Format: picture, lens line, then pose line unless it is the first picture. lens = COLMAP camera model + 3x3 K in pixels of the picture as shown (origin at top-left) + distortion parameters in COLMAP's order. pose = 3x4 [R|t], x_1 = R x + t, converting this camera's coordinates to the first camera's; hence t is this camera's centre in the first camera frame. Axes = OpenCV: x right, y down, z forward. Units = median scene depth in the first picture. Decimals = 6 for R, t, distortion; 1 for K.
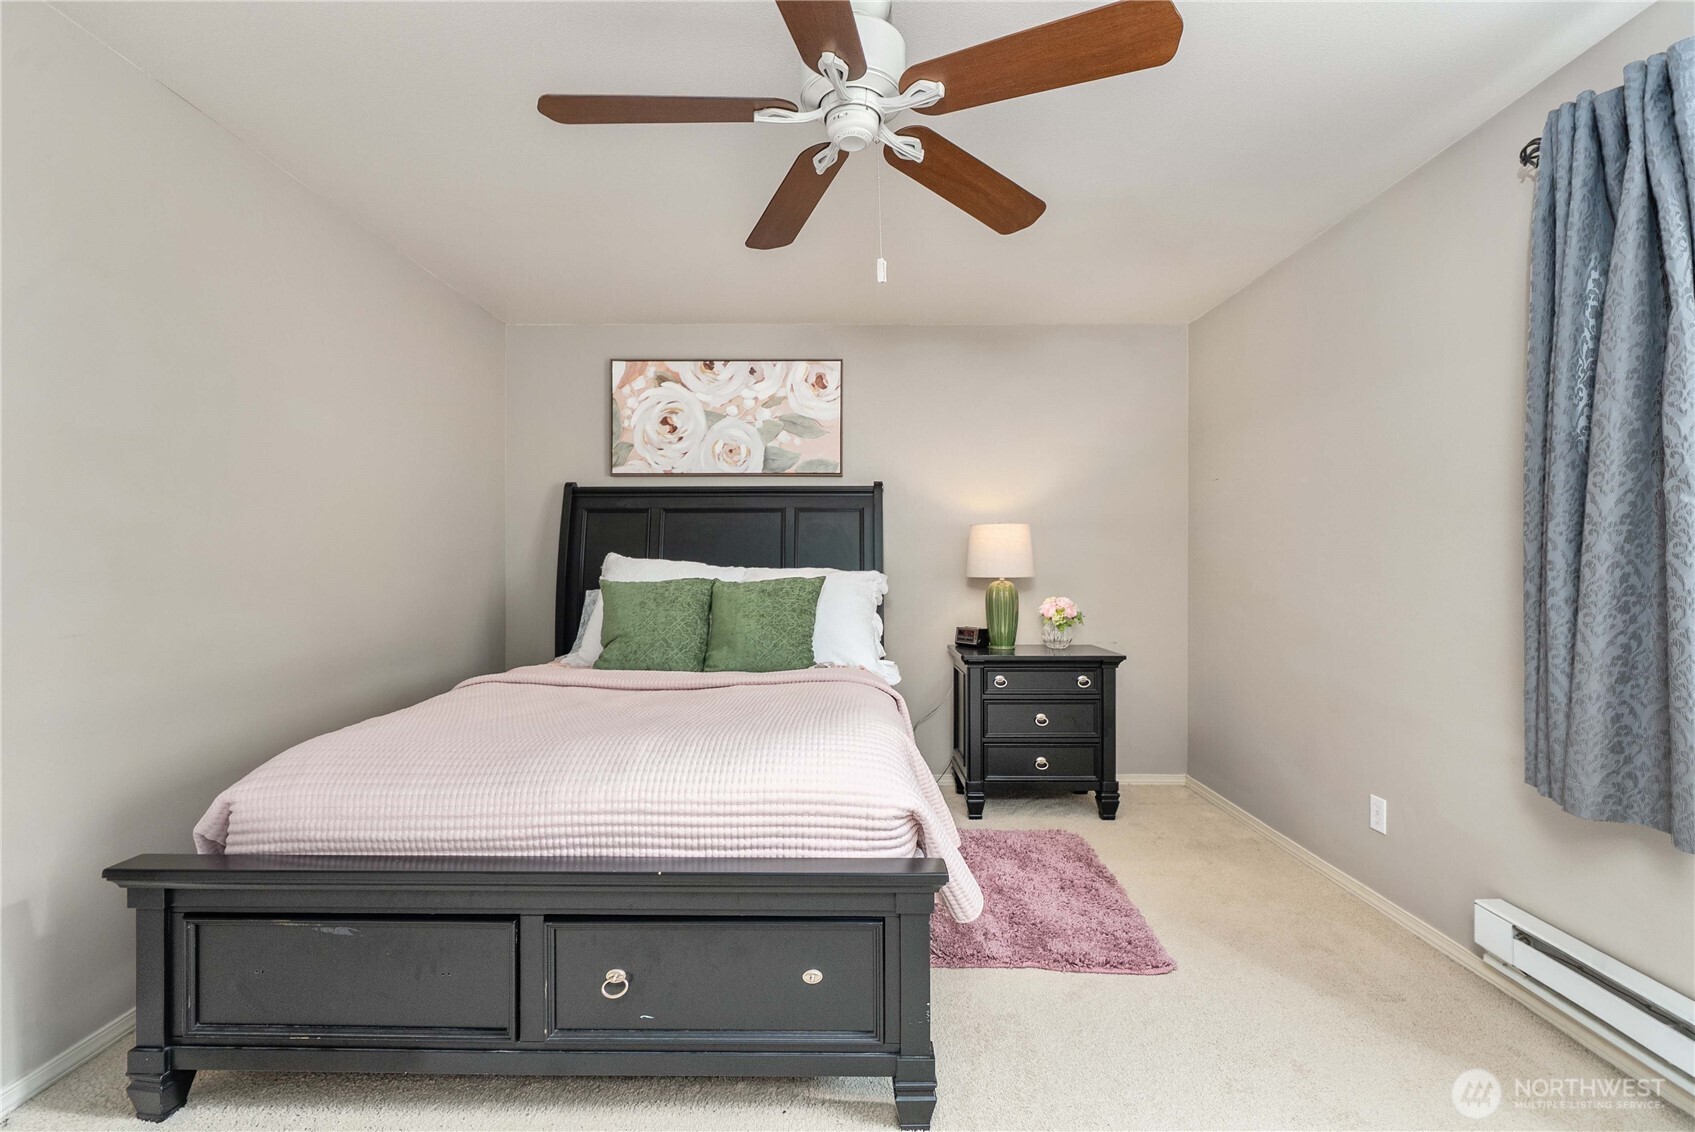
lens RADIAL K [[734.5, 0, 852.4], [0, 734.5, 569.1], [0, 0, 1]] dist [-0.000499, -0.000388]
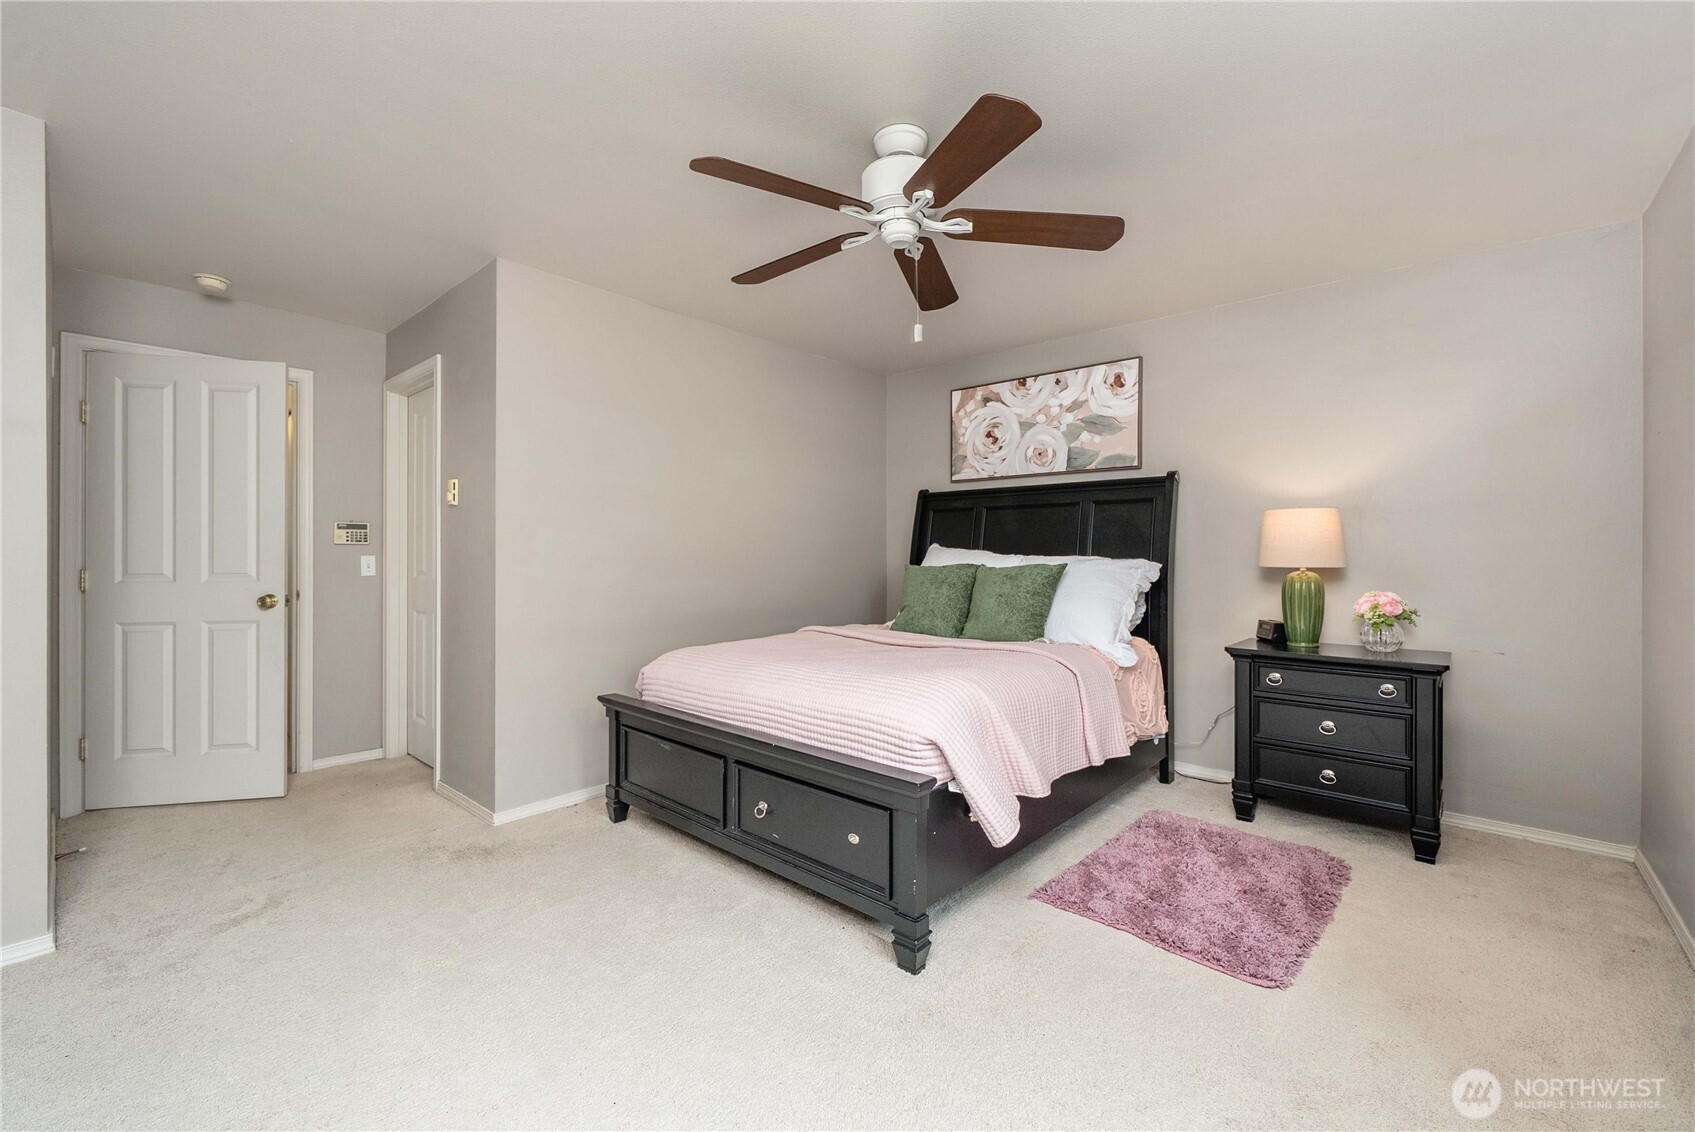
lens RADIAL K [[690.4, 0, 847.2], [0, 690.4, 555.6], [0, 0, 1]] dist [0.001683, -0.000524]
pose [[0.752704, 0.004127, -0.658346, 0.368076], [-0.005481, 0.999985, 0.000003, -0.000176], [0.658336, 0.003606, 0.752715, -0.013550]]
